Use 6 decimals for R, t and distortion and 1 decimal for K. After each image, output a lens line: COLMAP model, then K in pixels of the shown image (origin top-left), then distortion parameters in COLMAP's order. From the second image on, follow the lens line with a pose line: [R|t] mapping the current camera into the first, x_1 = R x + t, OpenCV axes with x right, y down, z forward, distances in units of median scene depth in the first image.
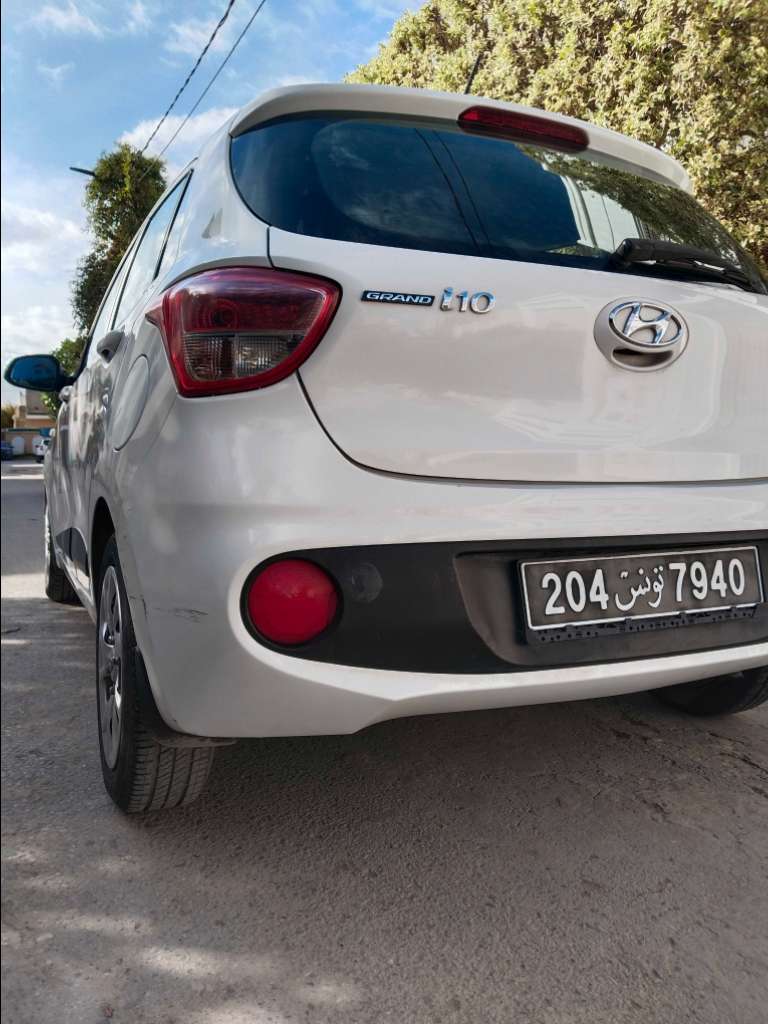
lens RADIAL K [[821.5, 0, 363.6], [0, 821.5, 510.6], [0, 0, 1]] dist [0.079033, -0.140180]
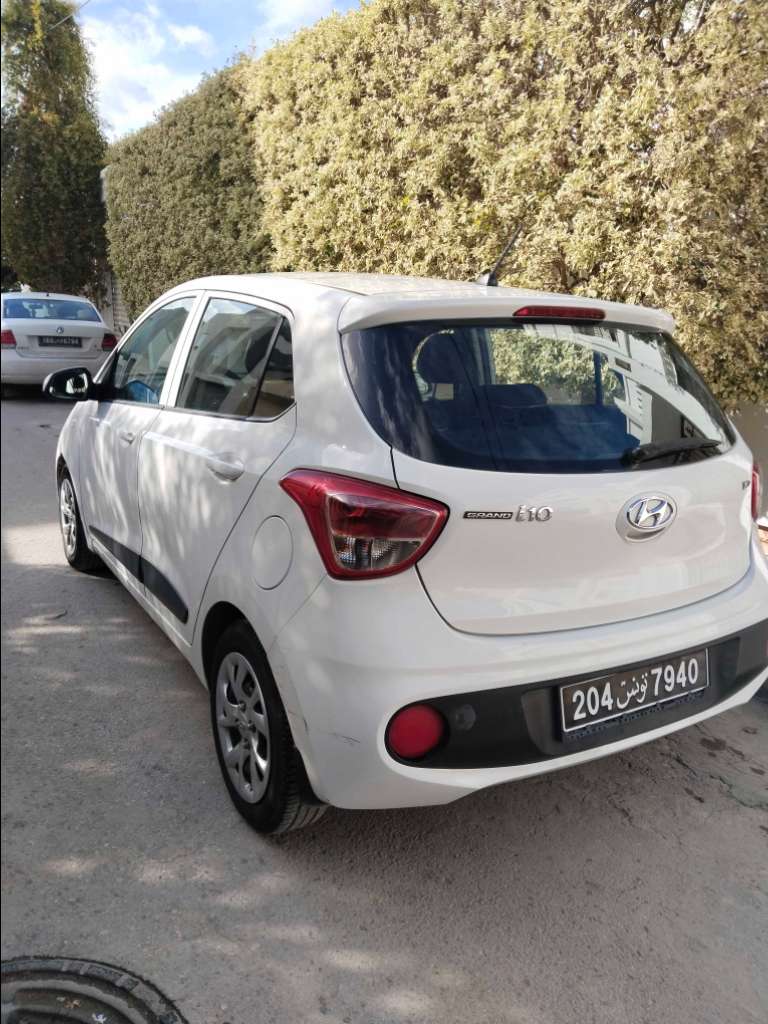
lens RADIAL K [[821.5, 0, 363.6], [0, 821.5, 510.6], [0, 0, 1]] dist [0.079033, -0.140180]
pose [[0.994221, 0.003445, 0.107302, -0.306307], [-0.021994, 0.984821, 0.172175, -0.478329], [-0.105080, -0.173540, 0.979205, -0.337298]]
